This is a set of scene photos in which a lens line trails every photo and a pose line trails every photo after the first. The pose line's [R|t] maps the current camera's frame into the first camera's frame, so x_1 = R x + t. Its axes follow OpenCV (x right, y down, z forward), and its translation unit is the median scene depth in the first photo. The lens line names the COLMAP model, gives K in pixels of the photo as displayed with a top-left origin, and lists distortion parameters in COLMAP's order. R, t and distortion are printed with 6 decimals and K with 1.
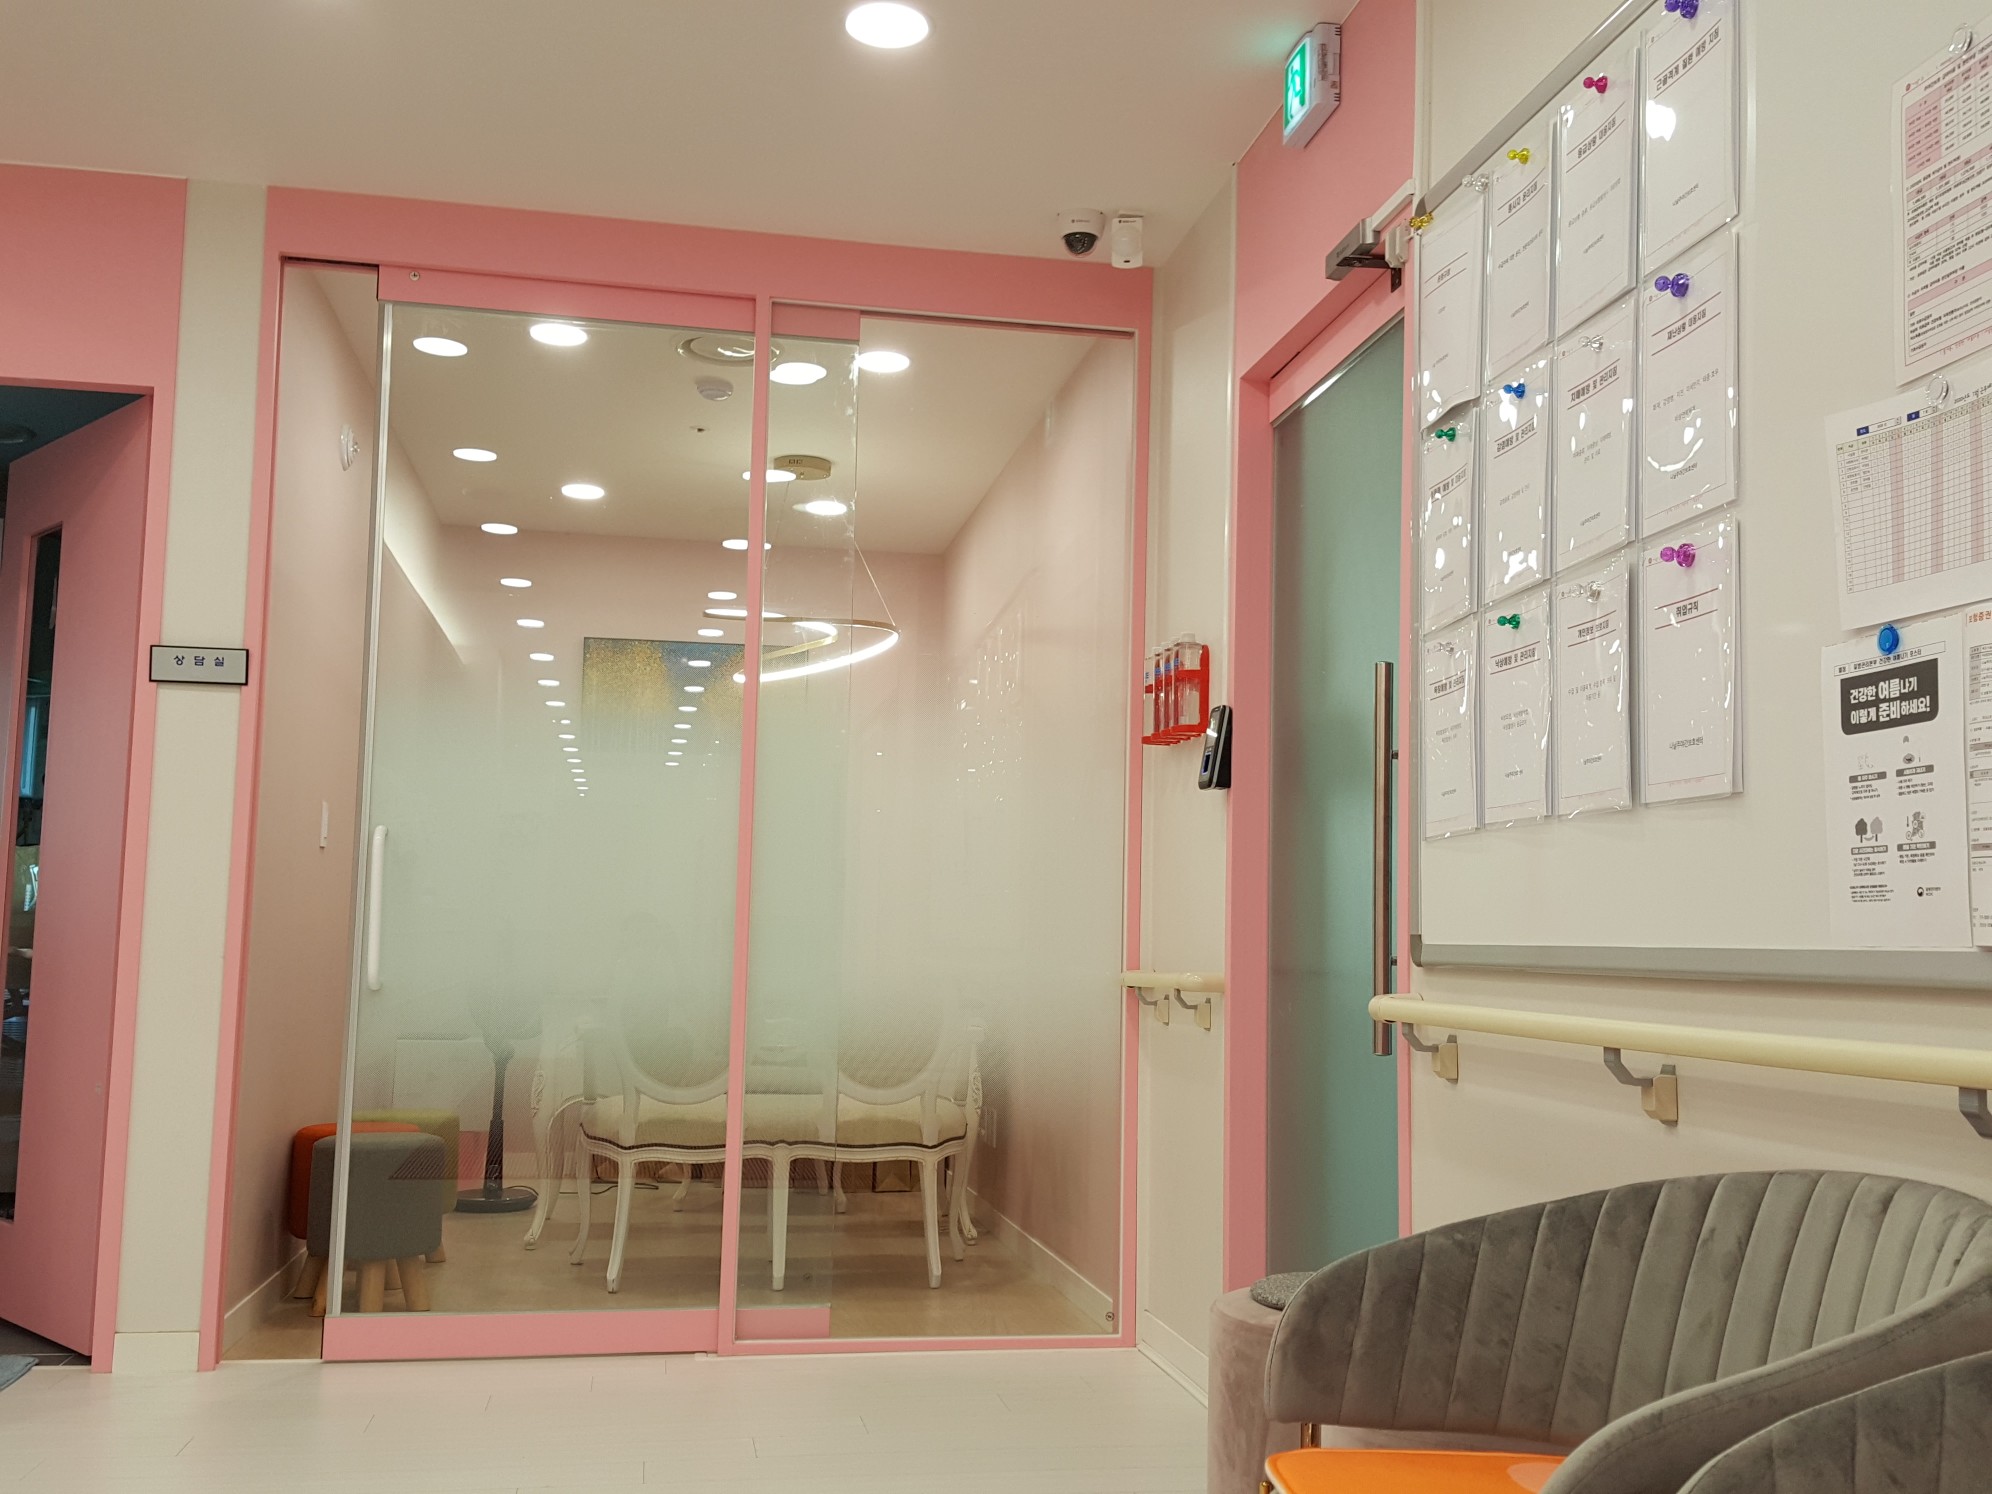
lens RADIAL K [[1931.7, 0, 1025.6], [0, 1931.7, 750.7], [0, 0, 1]] dist [0.175880, -0.316702]
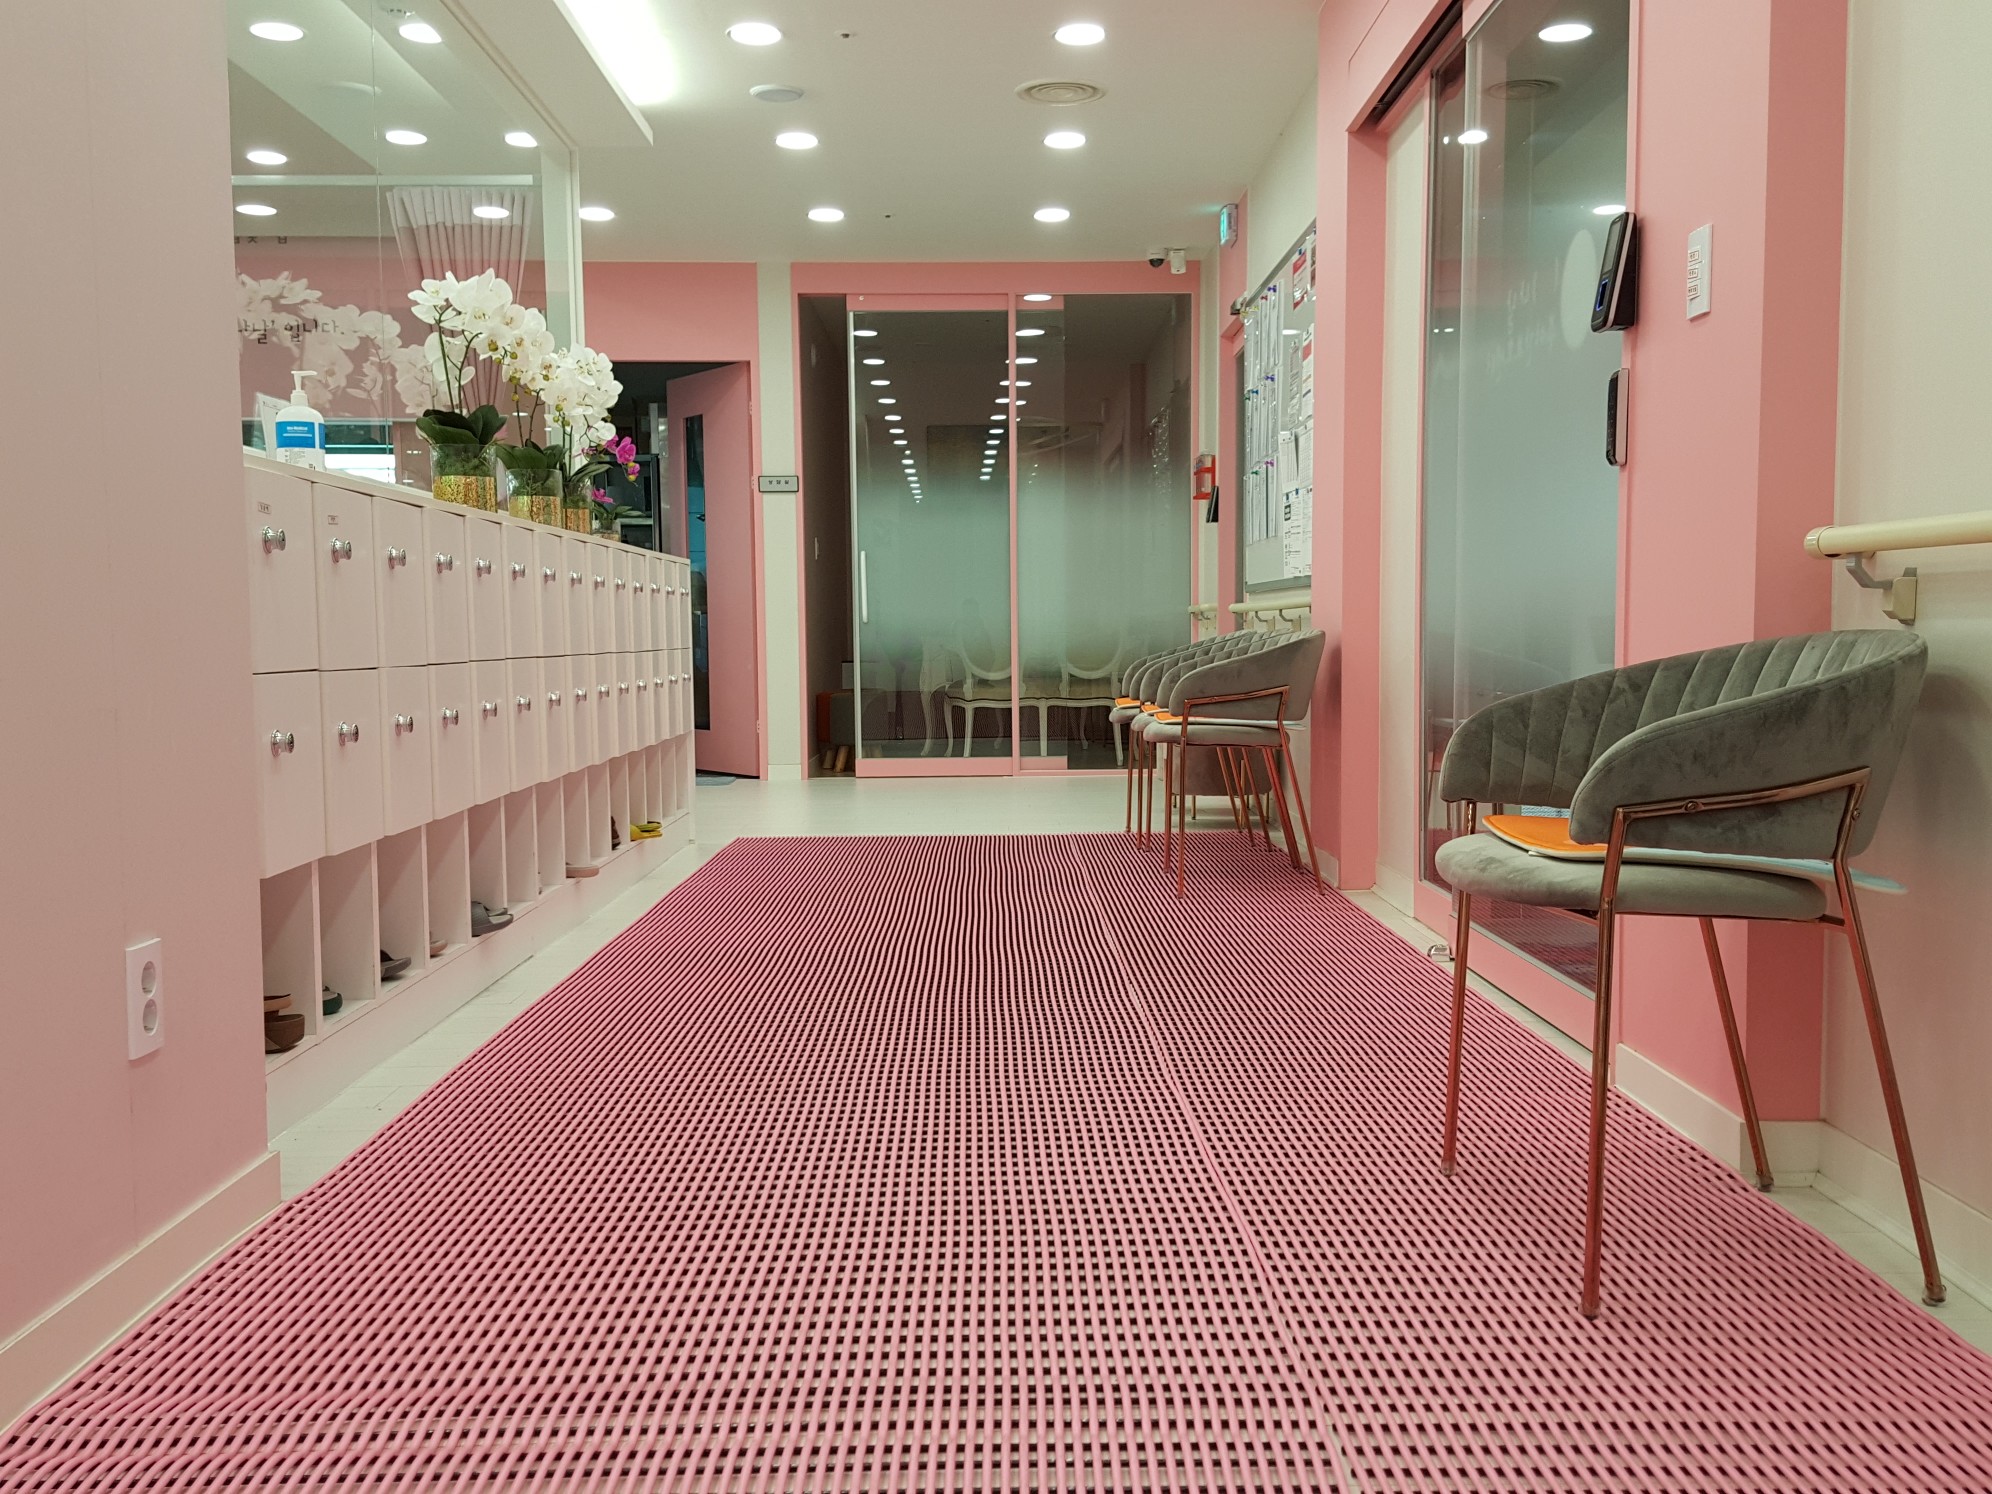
lens RADIAL K [[1931.7, 0, 1025.6], [0, 1931.7, 750.7], [0, 0, 1]] dist [0.175880, -0.316702]
pose [[0.985304, -0.024648, -0.169025, 0.238414], [0.053332, 0.984457, 0.167334, -0.100497], [0.162273, -0.173889, 0.971303, -1.203641]]
